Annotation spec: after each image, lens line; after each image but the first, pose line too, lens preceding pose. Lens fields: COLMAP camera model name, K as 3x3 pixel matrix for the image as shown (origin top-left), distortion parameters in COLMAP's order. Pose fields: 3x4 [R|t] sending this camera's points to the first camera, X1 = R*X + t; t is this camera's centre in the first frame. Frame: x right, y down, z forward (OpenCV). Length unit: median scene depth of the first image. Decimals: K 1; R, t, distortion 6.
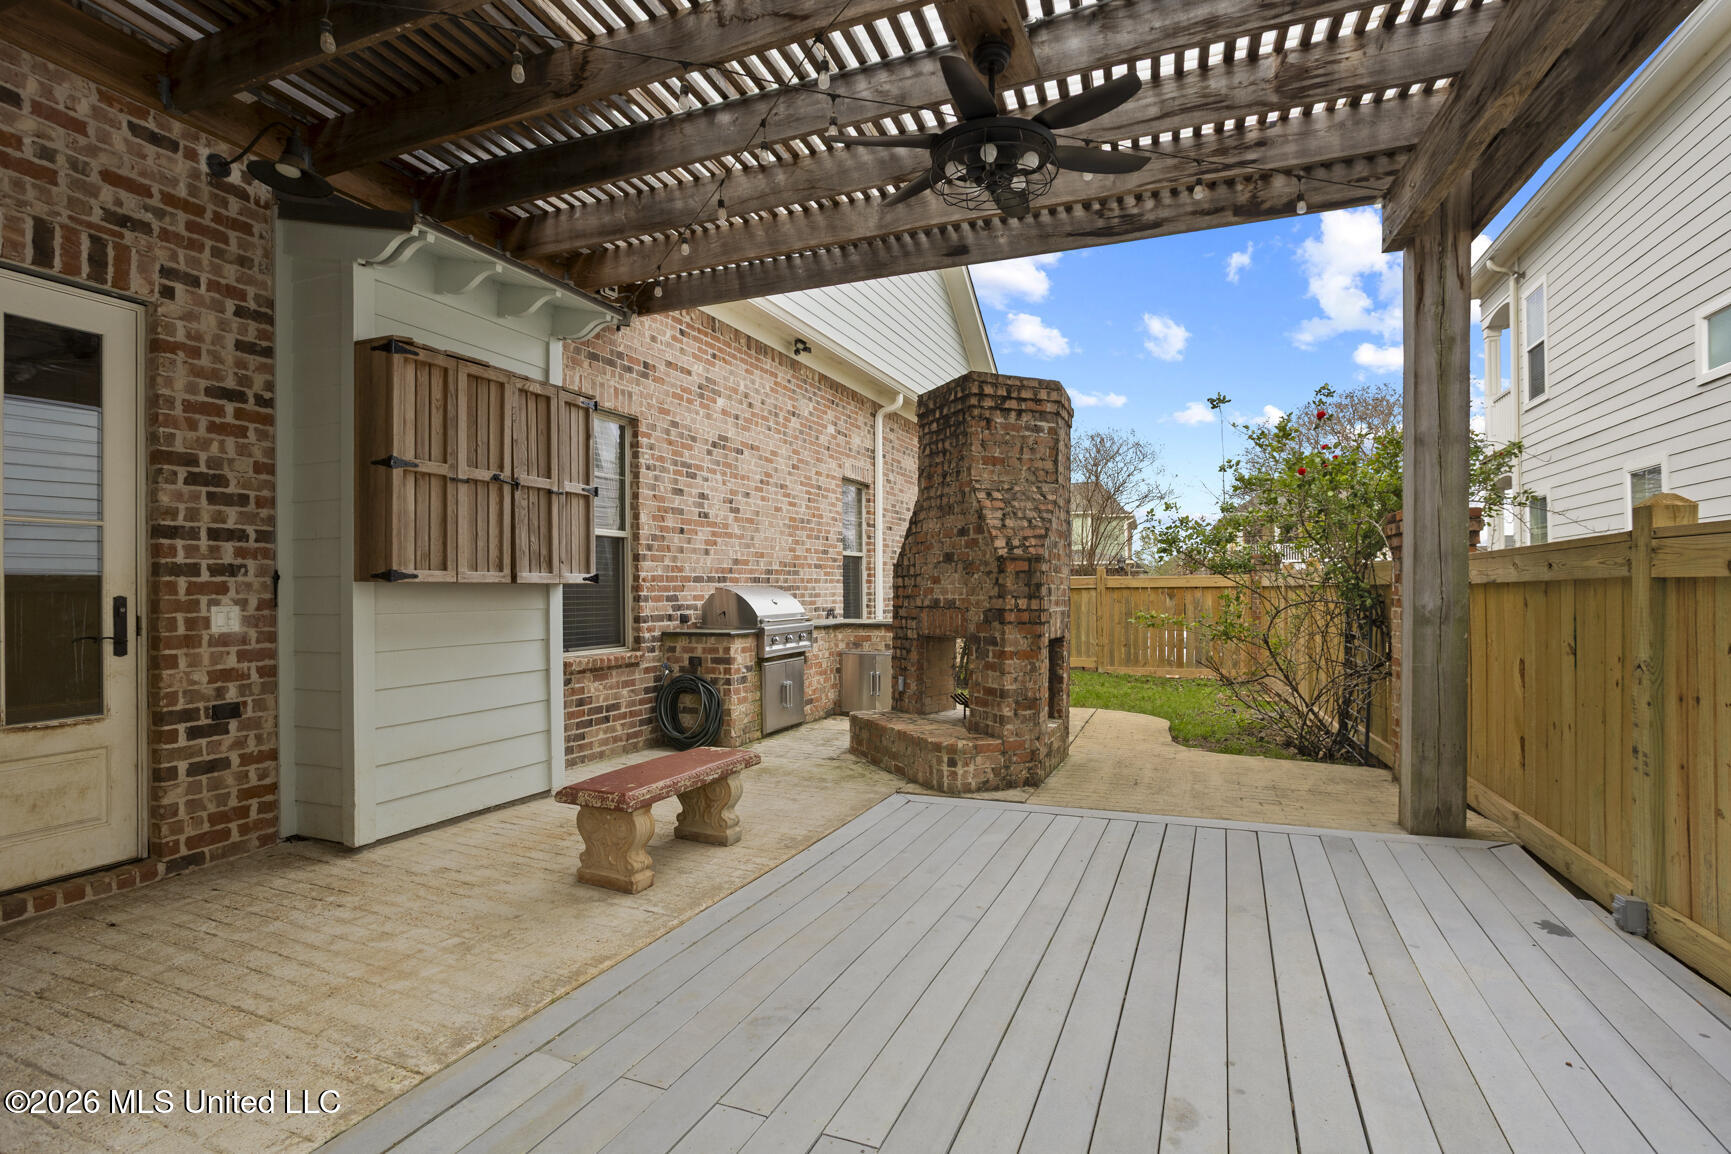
lens RADIAL K [[840.9, 0, 863.1], [0, 840.9, 580.3], [0, 0, 1]] dist [-0.039029, 0.002366]
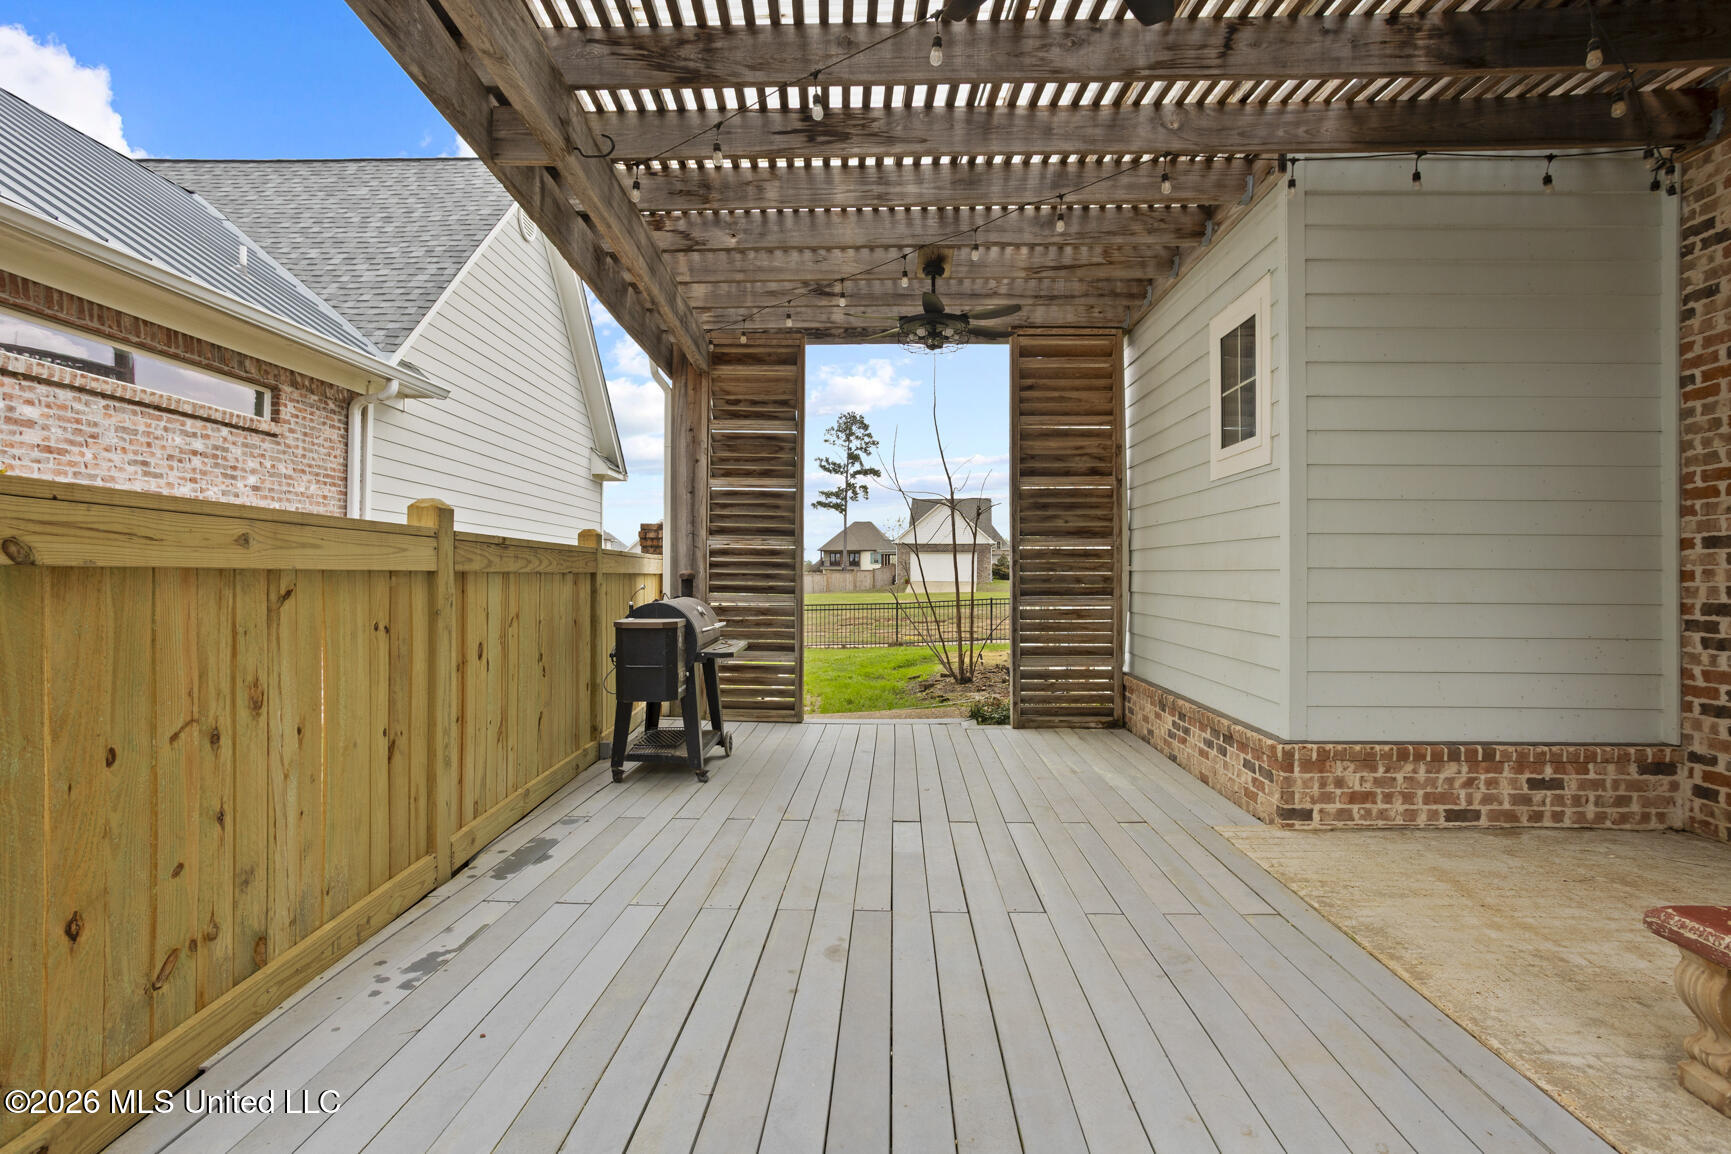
lens RADIAL K [[840.9, 0, 865.9], [0, 840.9, 574.7], [0, 0, 1]] dist [-0.039029, 0.002366]
pose [[-0.931594, 0.005014, -0.363467, 0.663589], [0.007488, 0.999957, -0.005399, 0.009174], [0.363425, -0.007752, -0.931591, 1.827791]]
